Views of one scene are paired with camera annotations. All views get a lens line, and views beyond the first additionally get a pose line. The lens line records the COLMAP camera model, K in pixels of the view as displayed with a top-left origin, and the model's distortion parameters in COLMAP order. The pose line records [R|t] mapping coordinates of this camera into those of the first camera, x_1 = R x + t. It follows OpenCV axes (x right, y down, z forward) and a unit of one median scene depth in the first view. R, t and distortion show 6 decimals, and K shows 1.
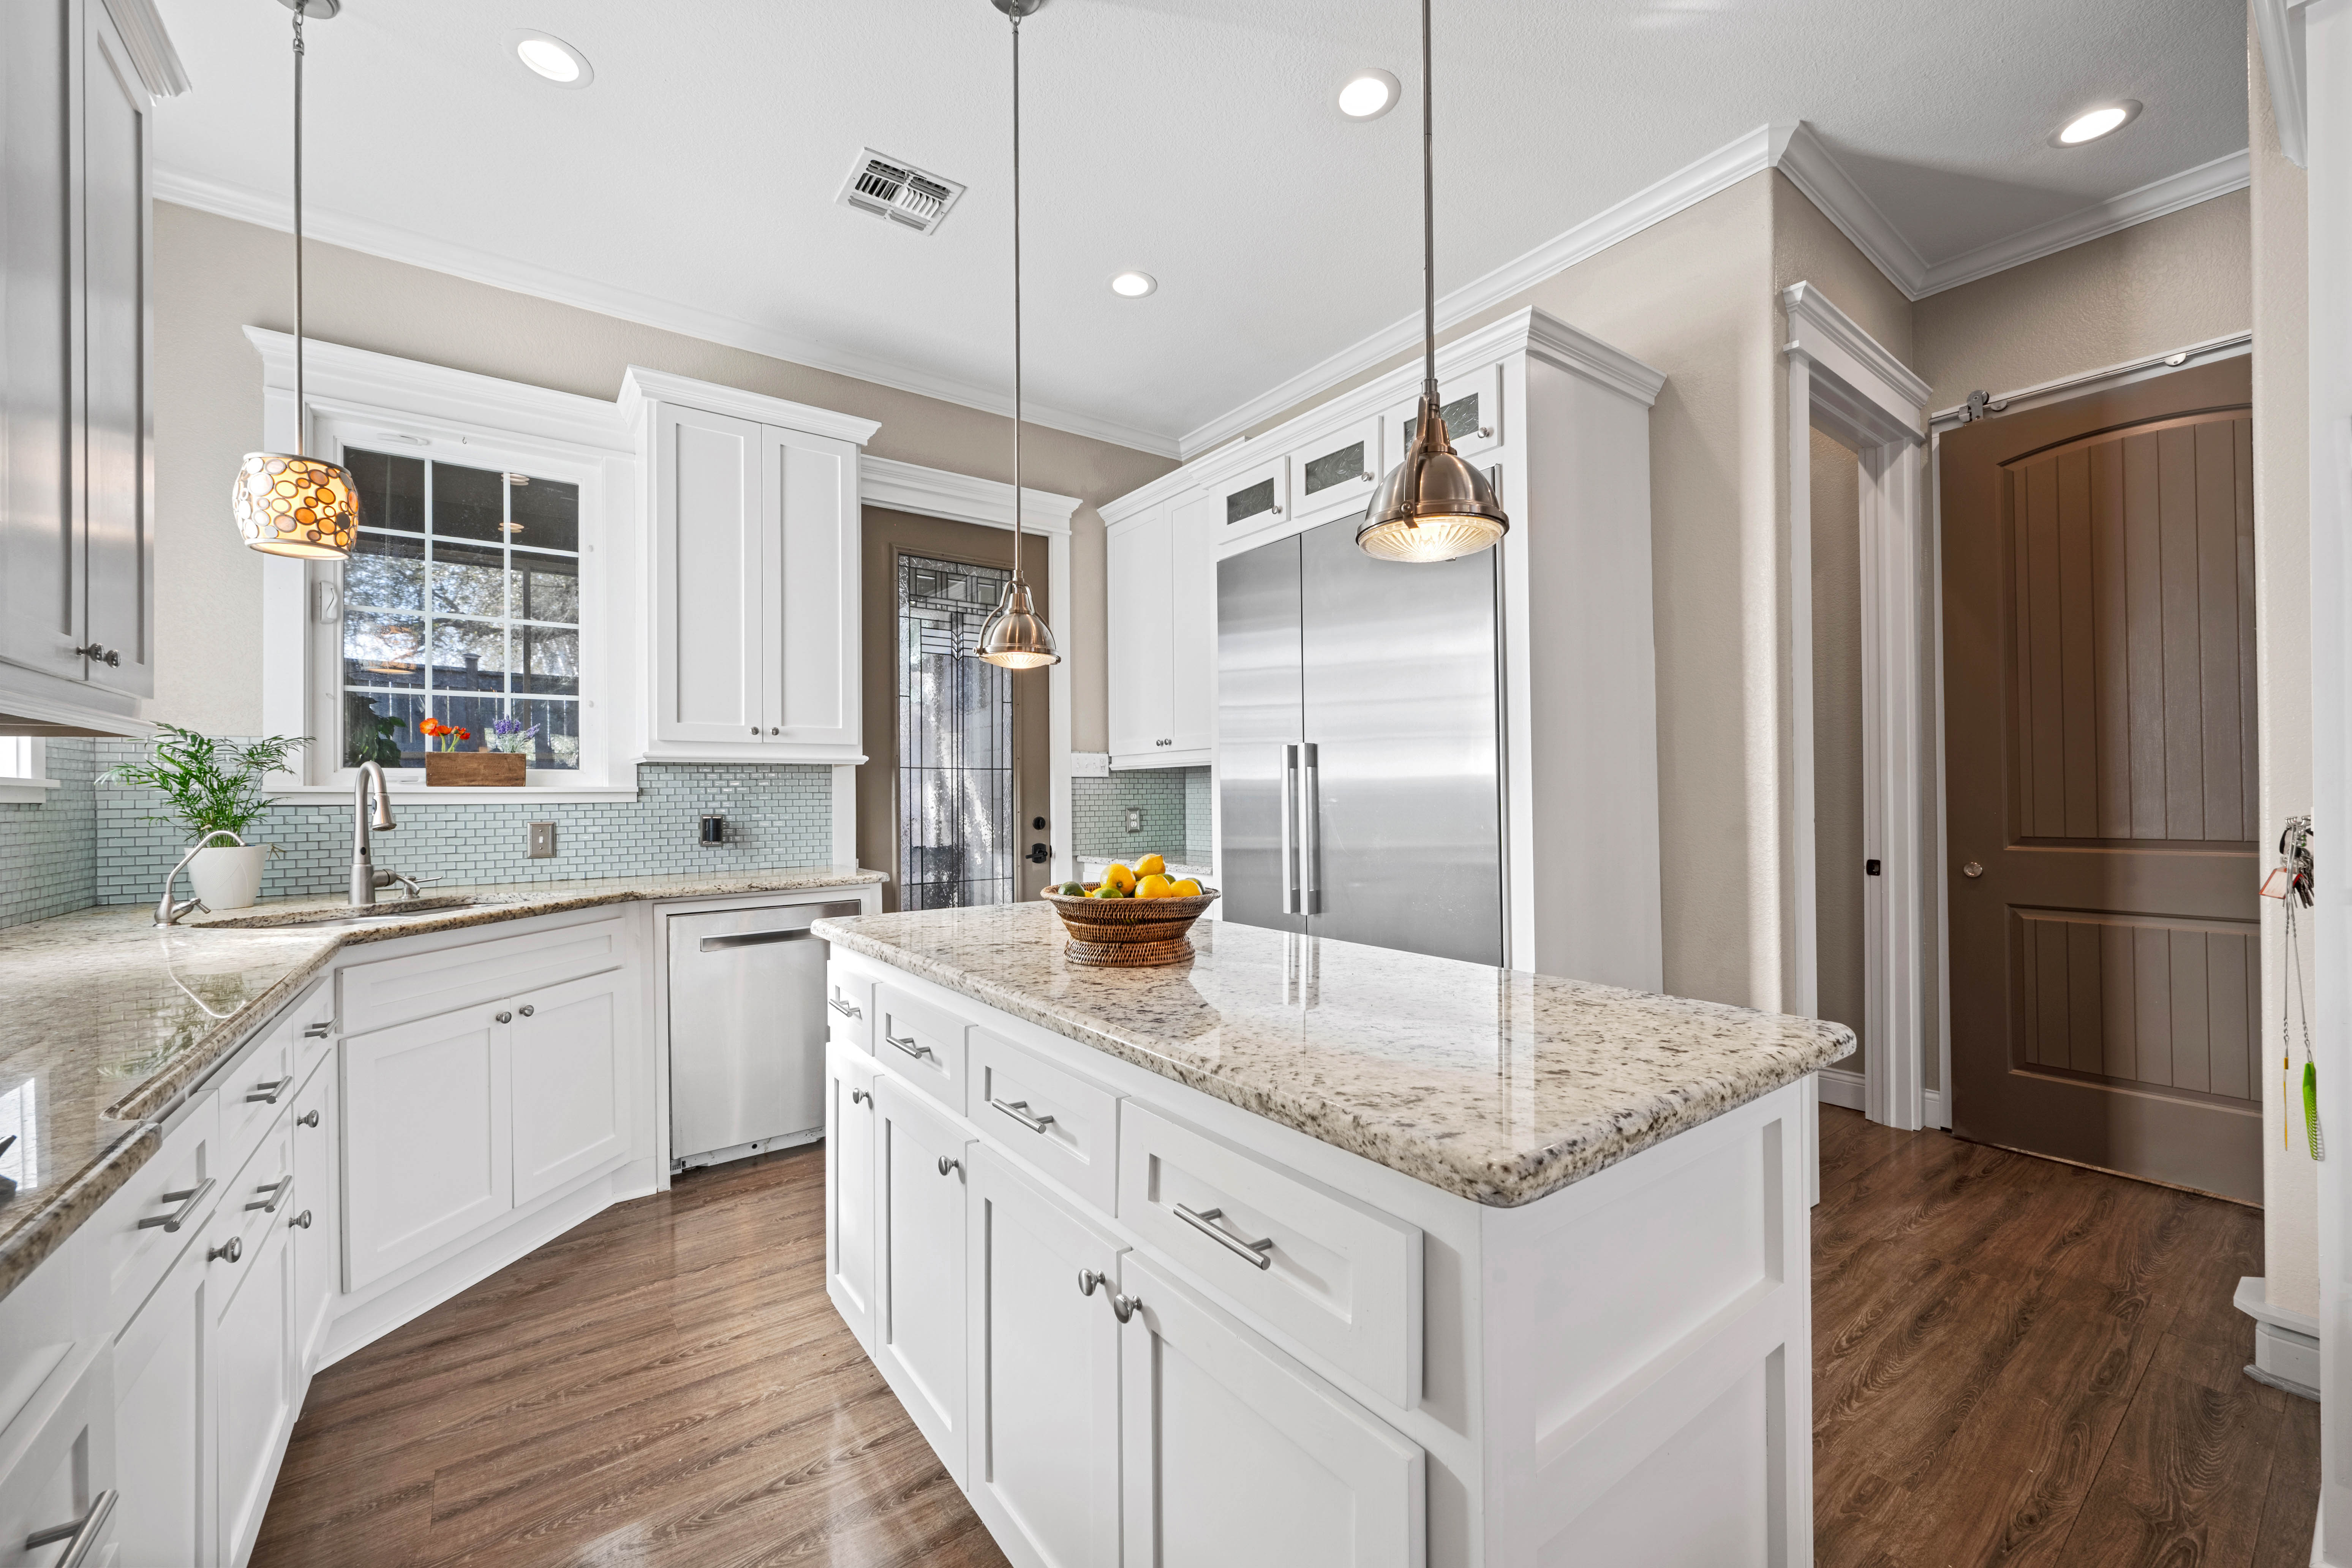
lens RADIAL K [[927.0, 0, 1185.9], [0, 927.0, 789.2], [0, 0, 1]] dist [-0.001718, -0.000042]
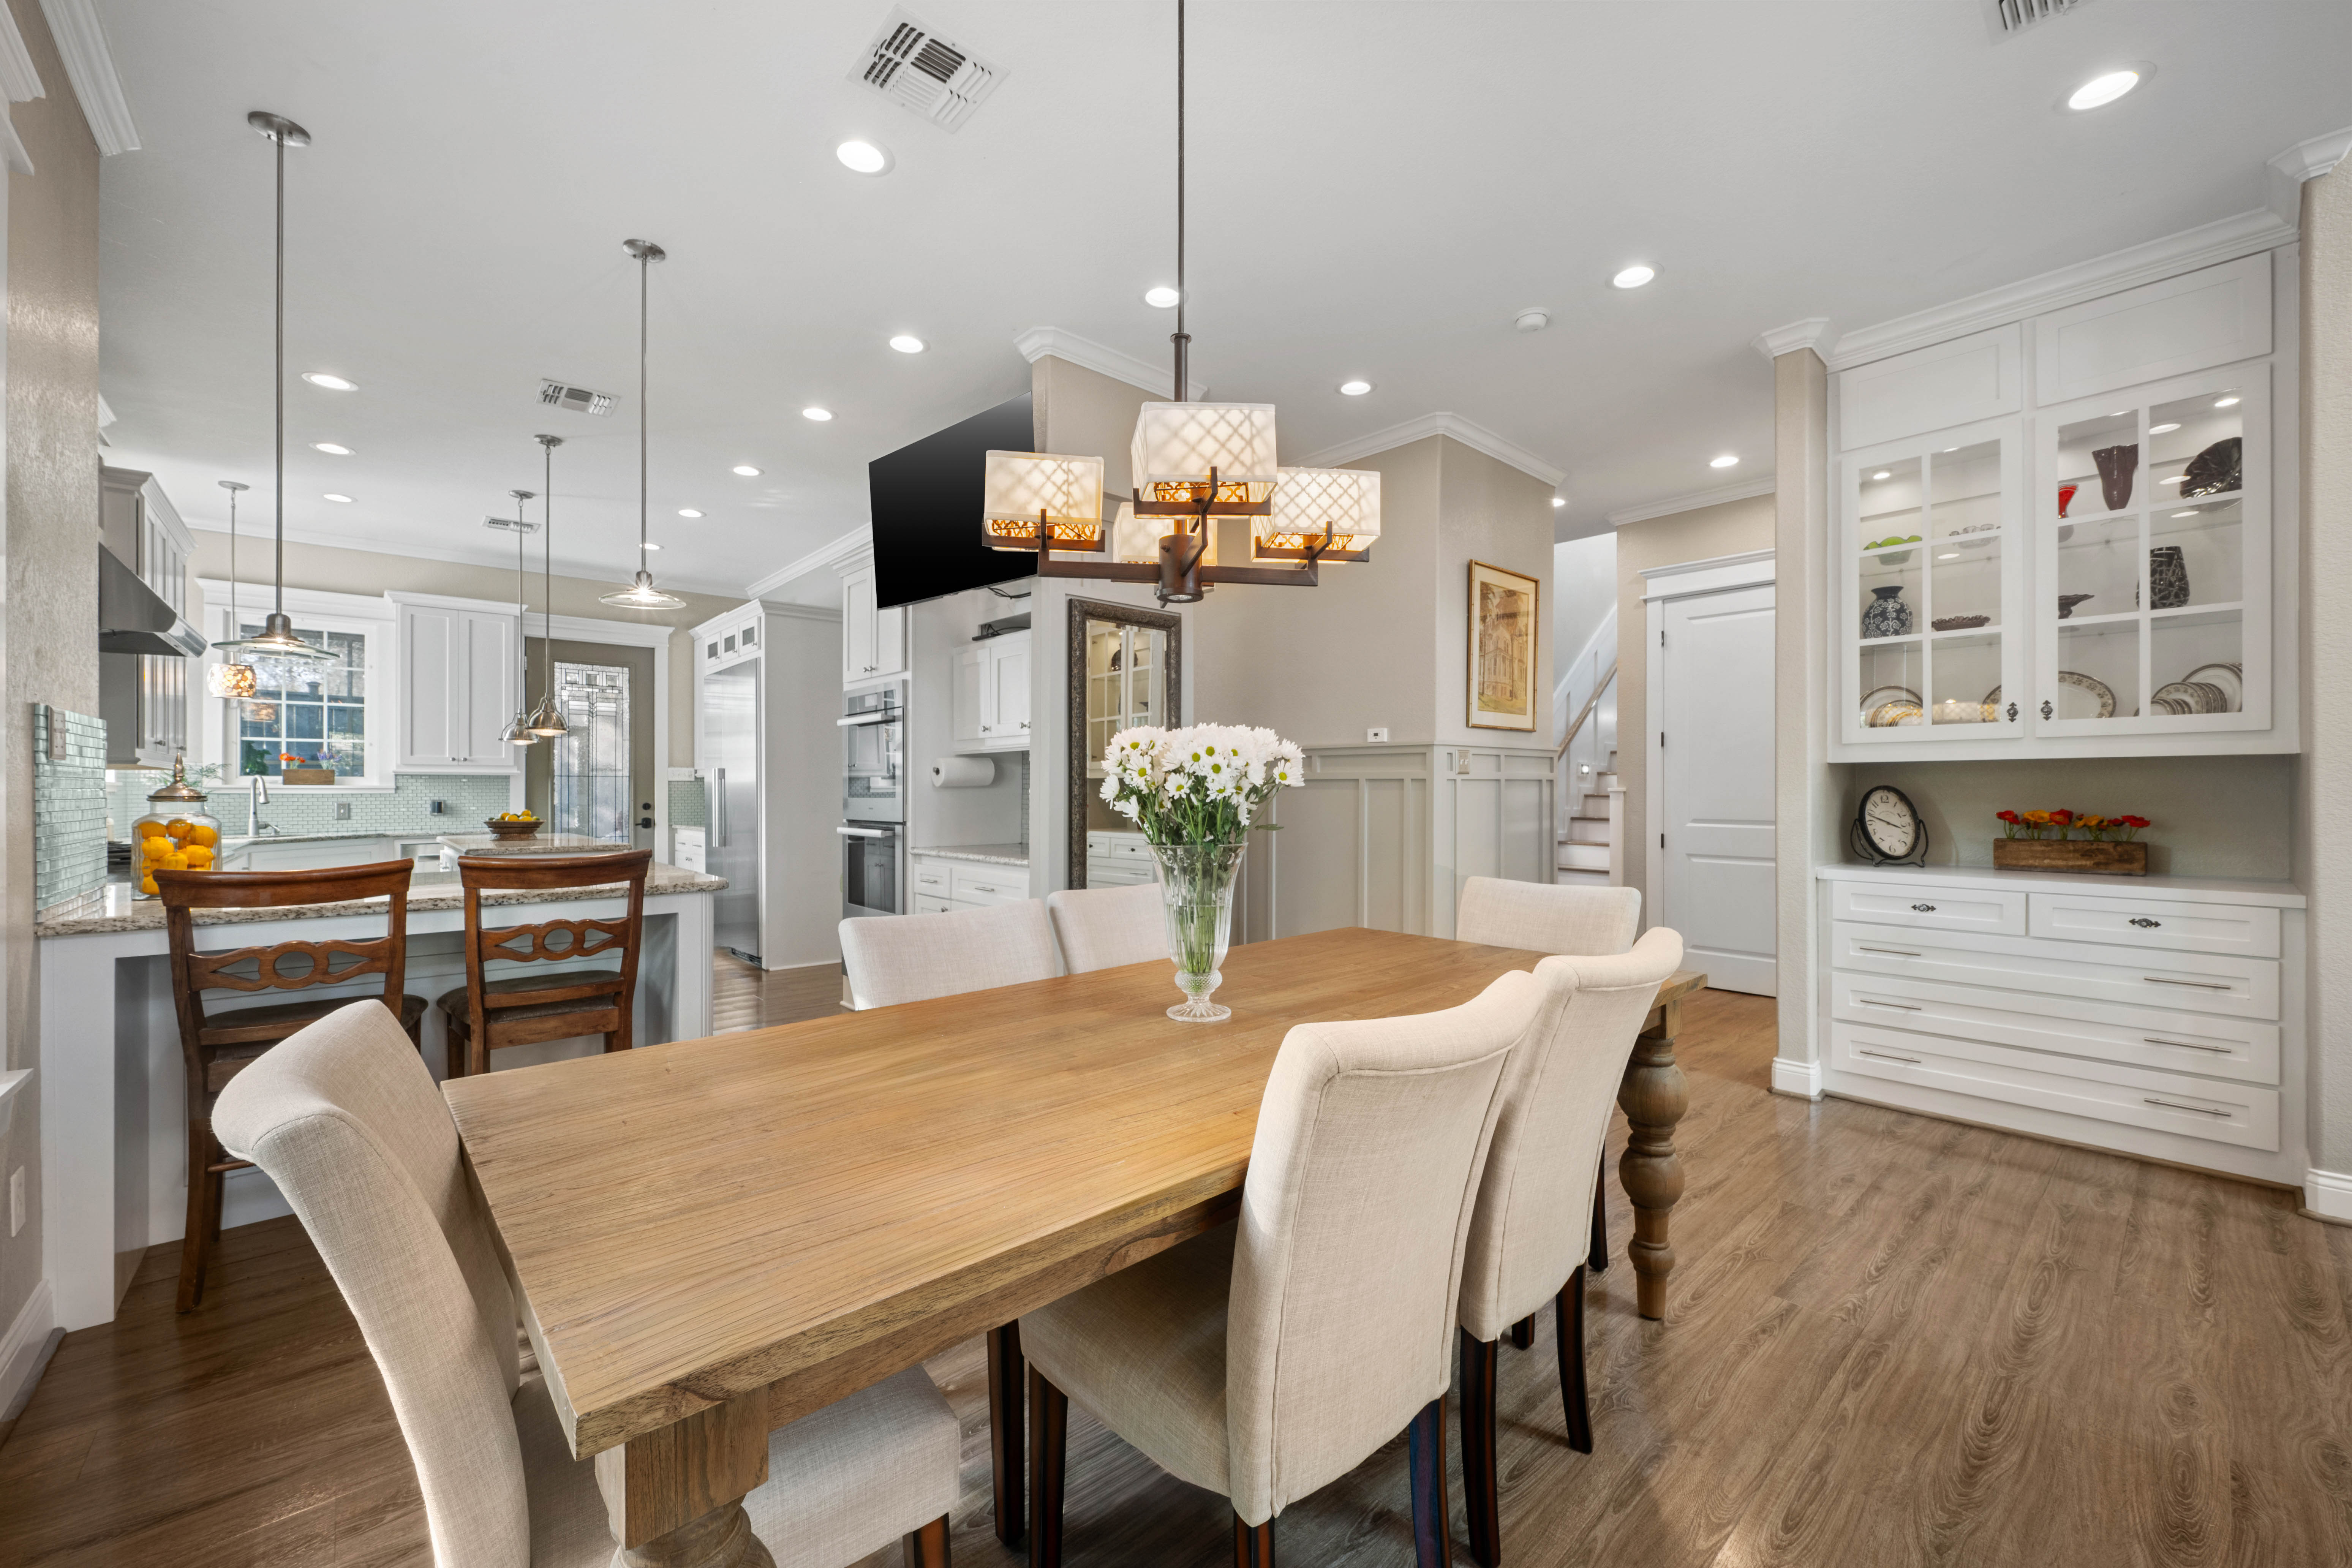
lens RADIAL K [[927.0, 0, 1195.3], [0, 927.0, 796.4], [0, 0, 1]] dist [-0.001718, -0.000042]
pose [[0.994774, 0.005283, 0.101969, 1.115346], [-0.006406, 0.999922, 0.010690, -0.013830], [-0.101904, -0.011288, 0.994730, -1.412717]]
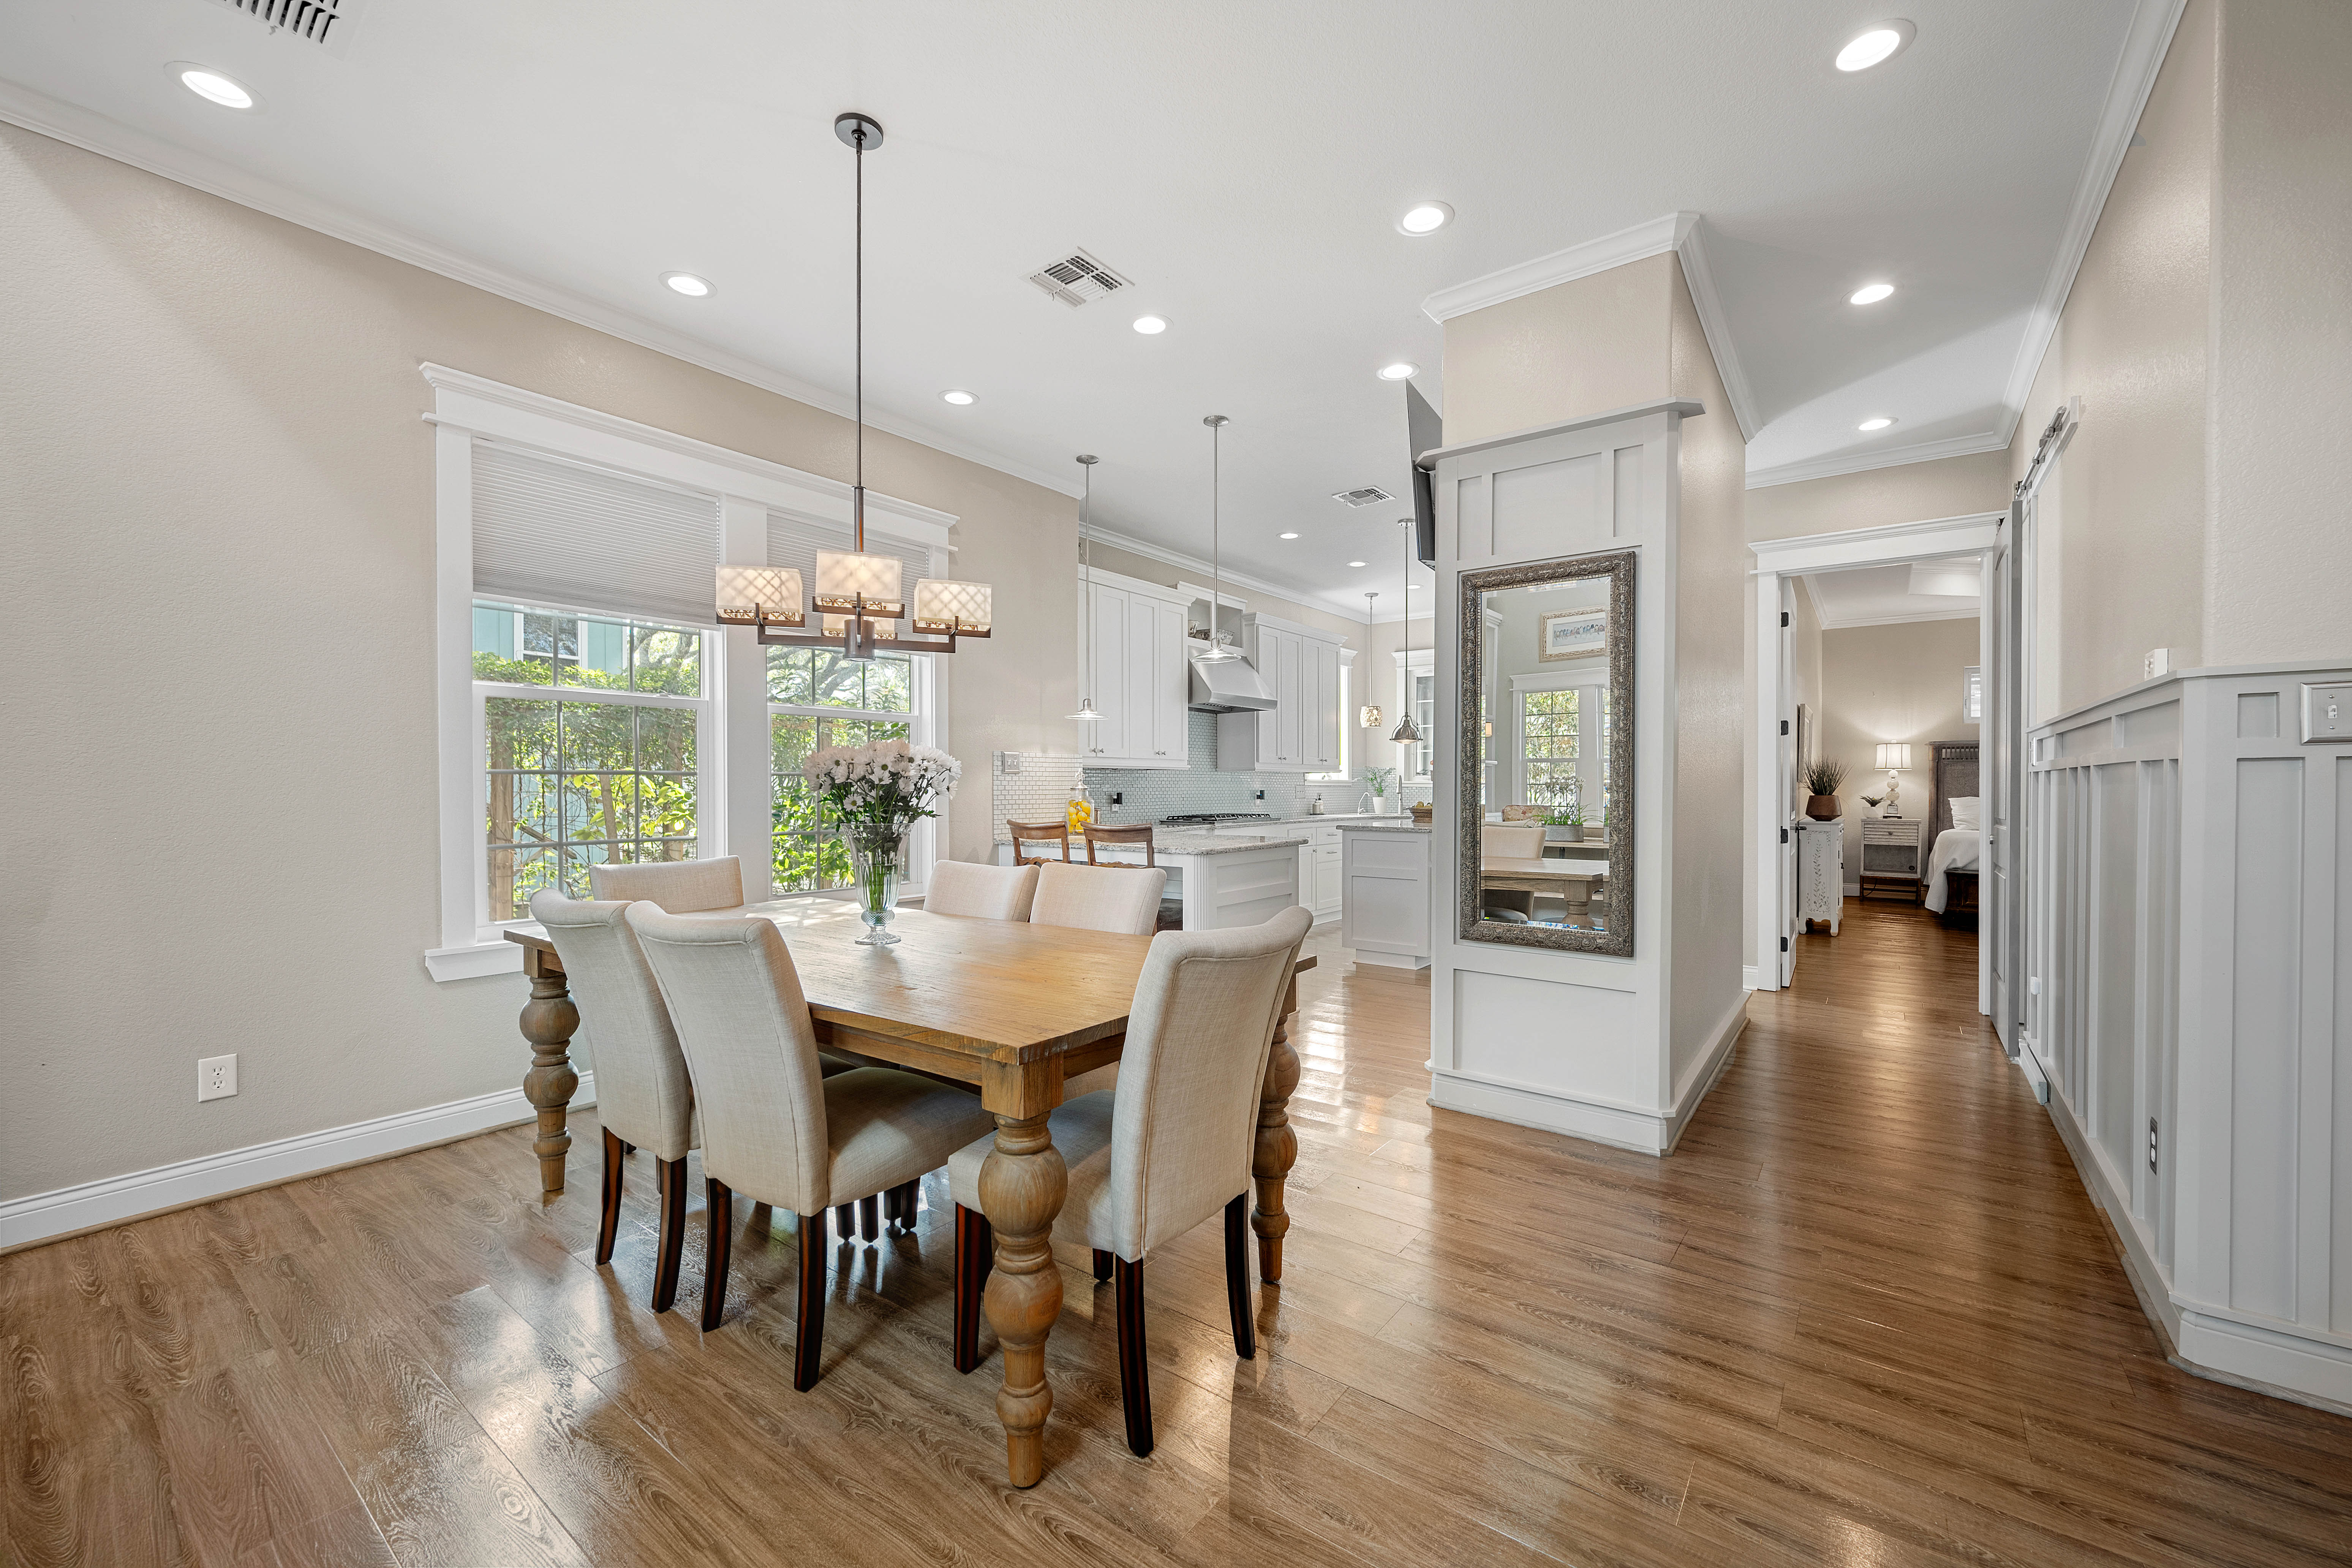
lens RADIAL K [[927.0, 0, 1186.5], [0, 927.0, 793.0], [0, 0, 1]] dist [-0.001718, -0.000042]
pose [[0.300264, 0.012397, -0.953776, 2.103119], [0.003743, 0.999893, 0.014175, -0.015167], [0.953849, -0.007827, 0.300185, -0.799088]]
